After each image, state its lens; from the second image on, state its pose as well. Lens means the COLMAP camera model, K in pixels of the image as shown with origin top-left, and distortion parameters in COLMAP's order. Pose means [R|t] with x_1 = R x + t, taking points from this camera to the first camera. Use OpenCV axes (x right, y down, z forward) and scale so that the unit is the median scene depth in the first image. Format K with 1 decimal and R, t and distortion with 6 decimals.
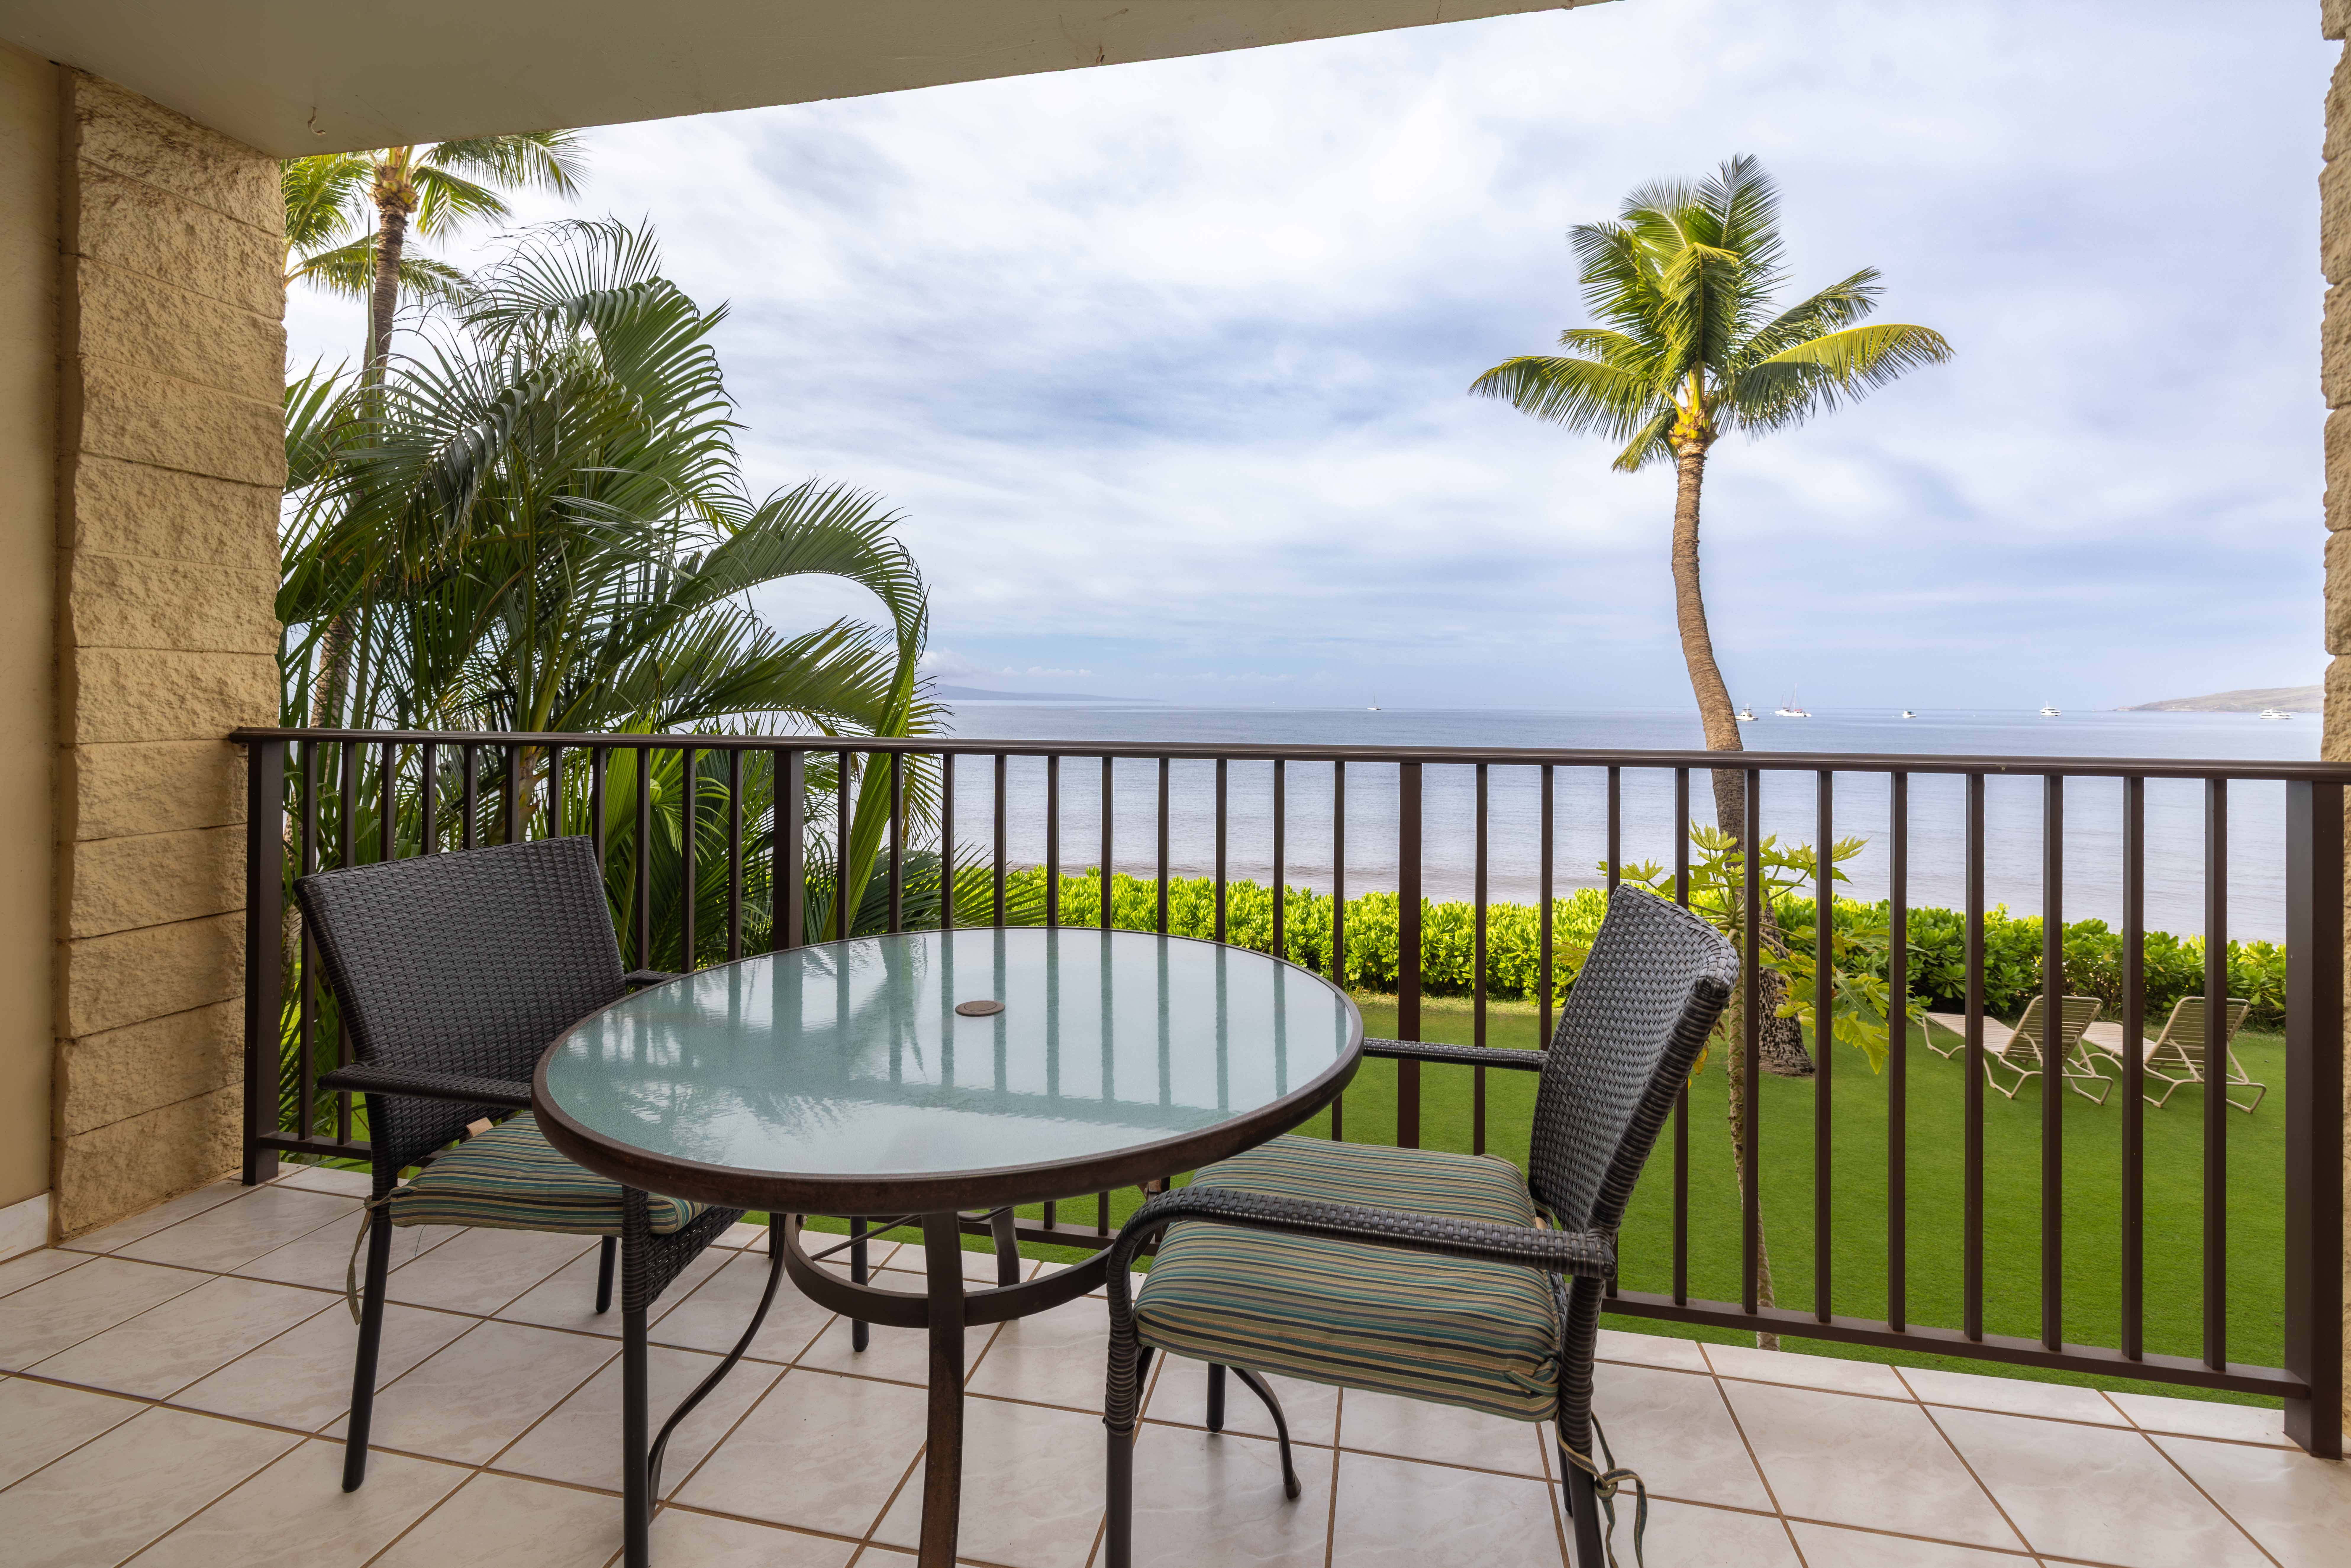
lens RADIAL K [[1019.3, 0, 1179.3], [0, 1019.3, 700.9], [0, 0, 1]] dist [0.001502, -0.000588]
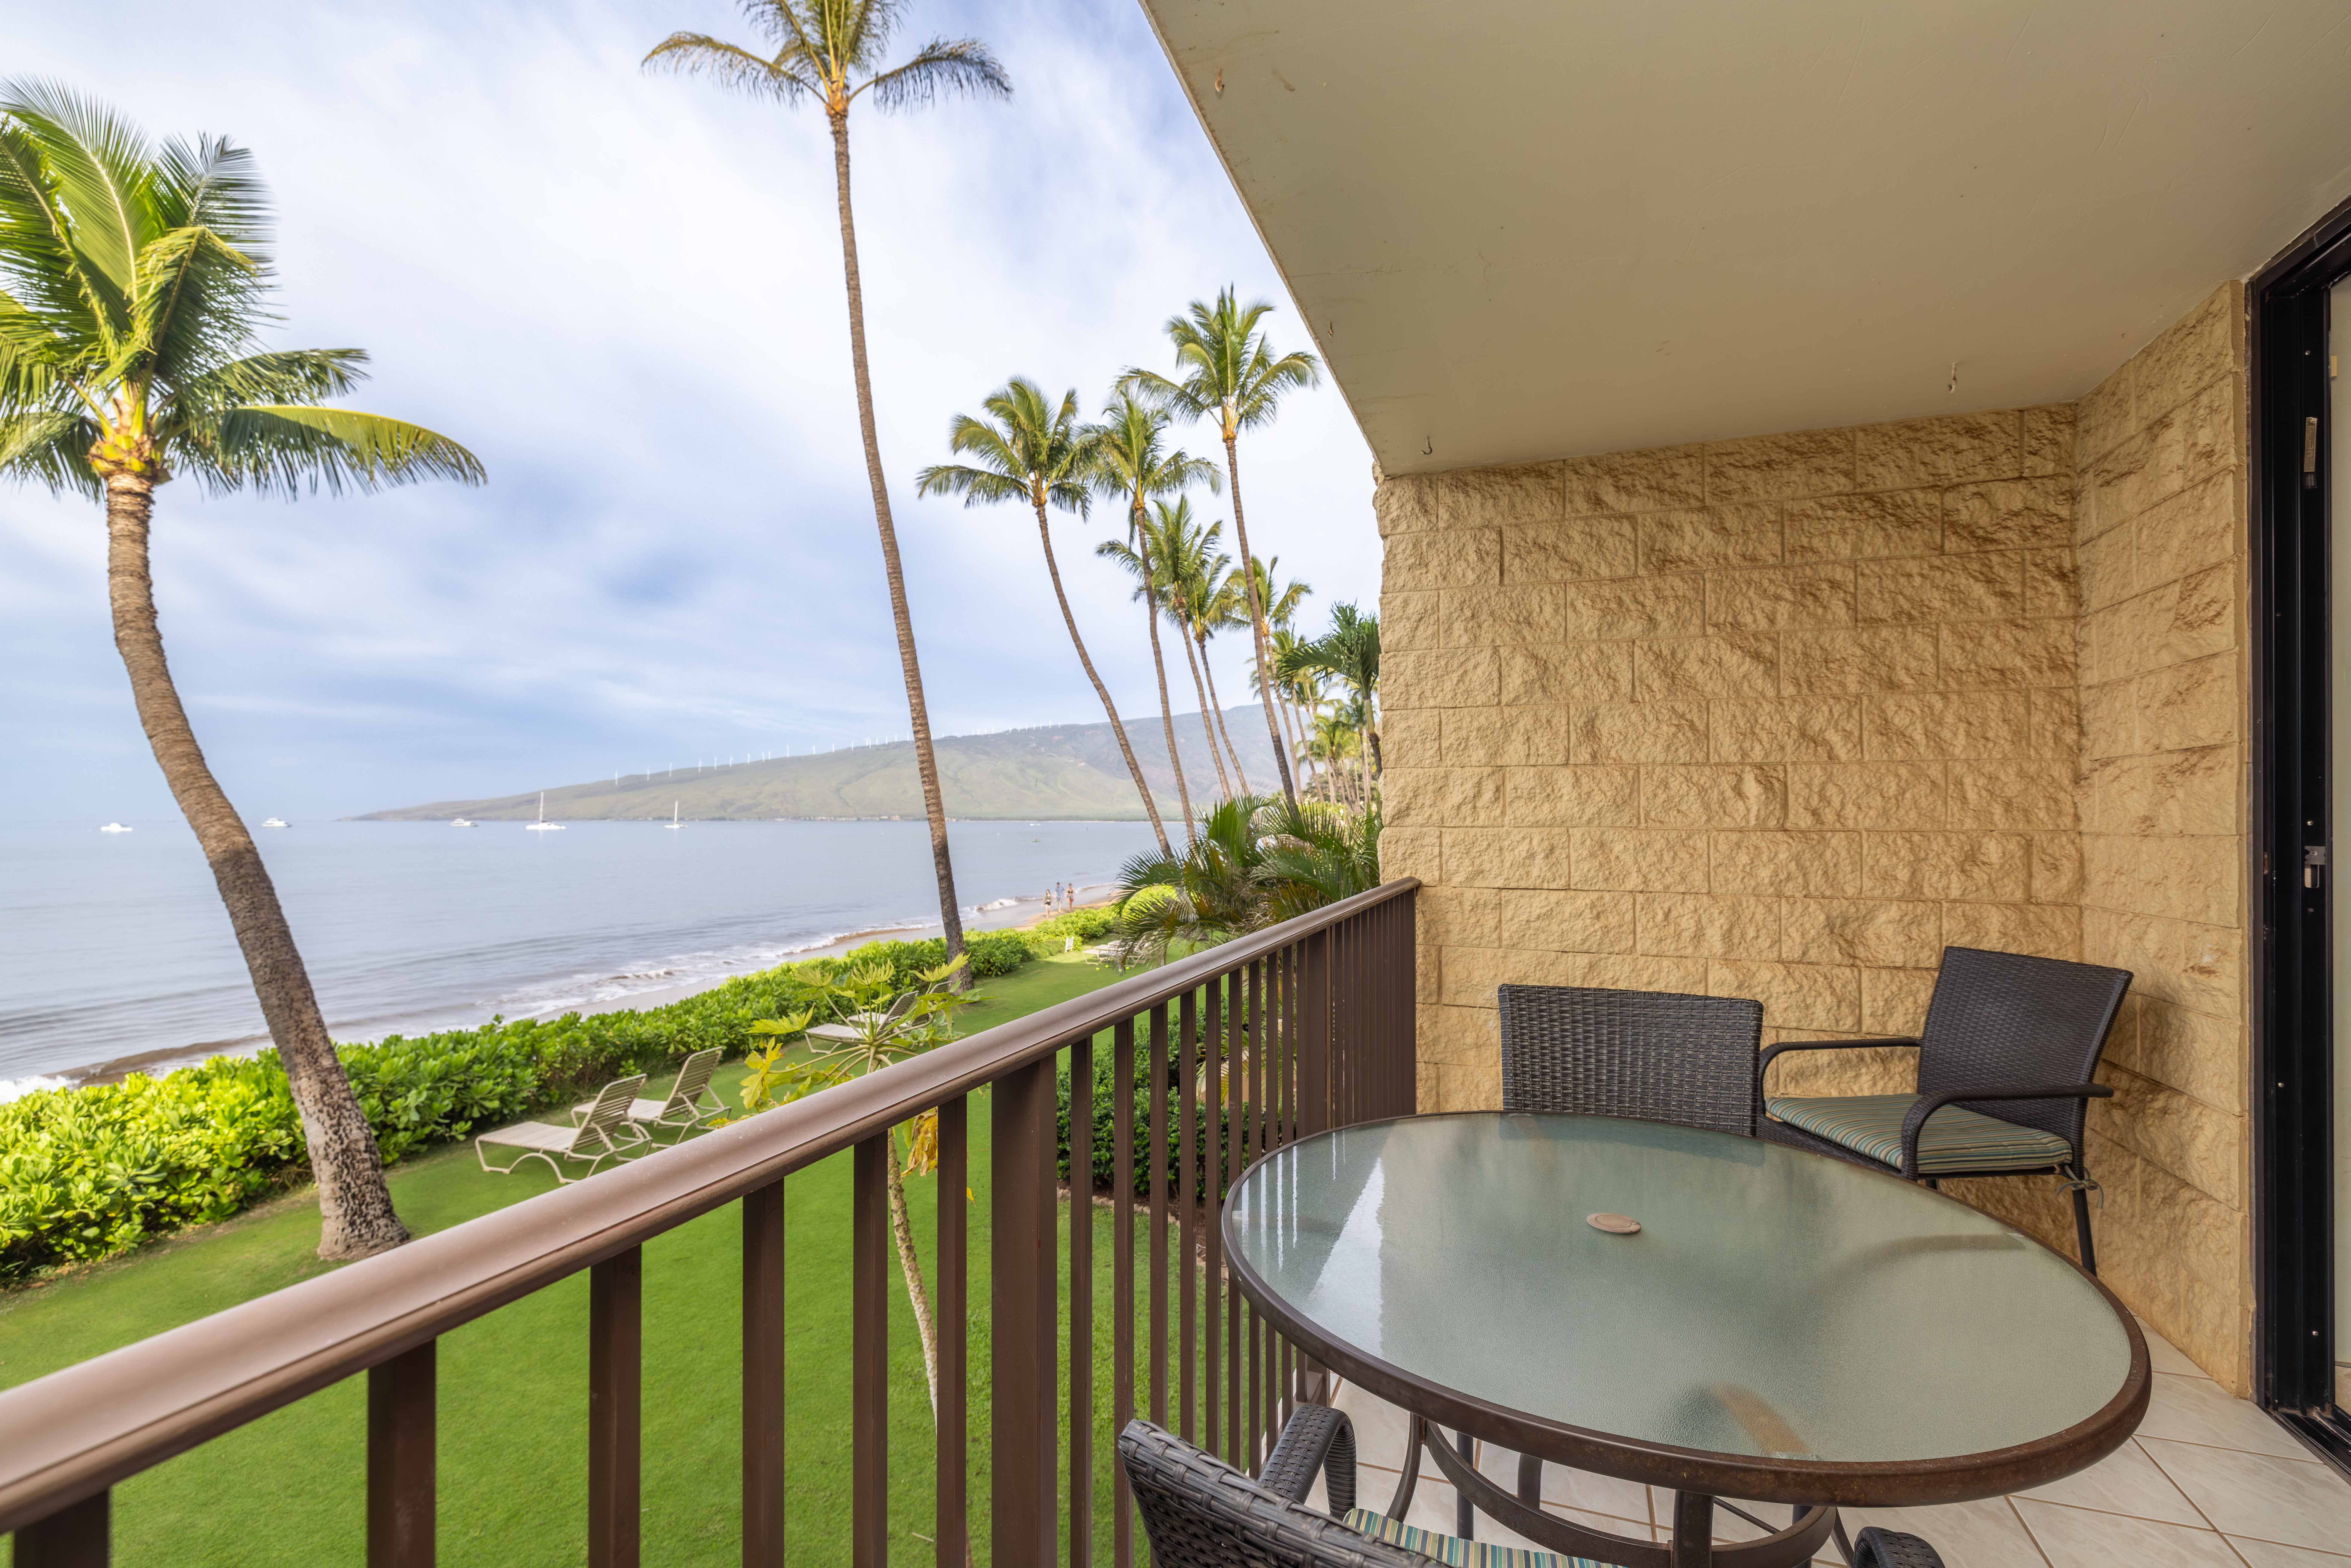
lens RADIAL K [[1040.3, 0, 1172.7], [0, 1040.3, 813.5], [0, 0, 1]] dist [-0.001747, 0.000567]
pose [[0.141196, -0.003003, 0.989977, -0.141819], [0.000229, 0.999995, 0.003001, -0.010294], [-0.989982, -0.000197, 0.141196, 0.148714]]
